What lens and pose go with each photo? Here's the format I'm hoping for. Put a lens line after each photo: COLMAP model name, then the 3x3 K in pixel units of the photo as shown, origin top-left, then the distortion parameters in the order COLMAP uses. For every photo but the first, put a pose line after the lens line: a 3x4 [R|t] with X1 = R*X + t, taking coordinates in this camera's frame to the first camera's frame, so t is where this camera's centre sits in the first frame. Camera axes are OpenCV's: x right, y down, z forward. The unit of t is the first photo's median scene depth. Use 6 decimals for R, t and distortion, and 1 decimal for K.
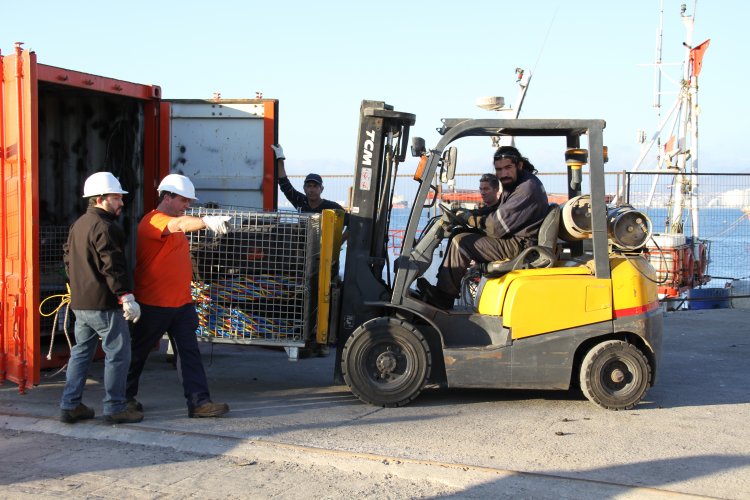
lens RADIAL K [[999.3, 0, 376.0], [0, 999.3, 250.8], [0, 0, 1]] dist [0.026486, 0.000000]
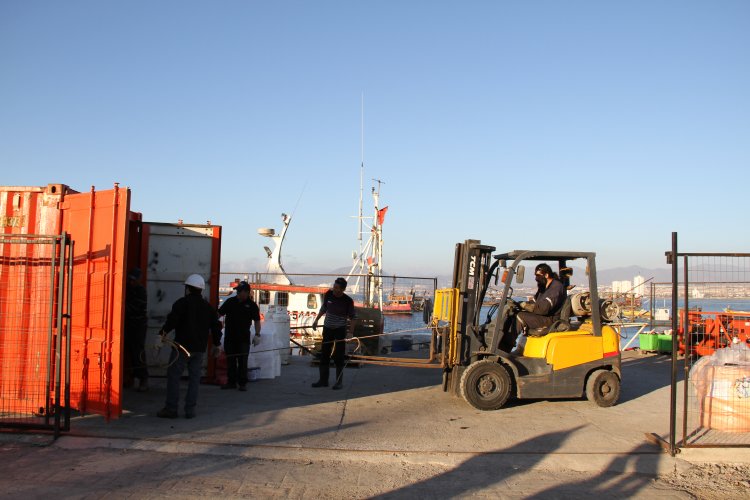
lens RADIAL K [[580.6, 0, 350.0], [0, 580.6, 254.4], [0, 0, 1]] dist [0.028265, 0.002964]
pose [[0.914175, 0.040993, 0.403242, -0.286397], [0.002127, 0.994374, -0.105909, -0.005414], [-0.405314, 0.097677, 0.908944, 0.060185]]
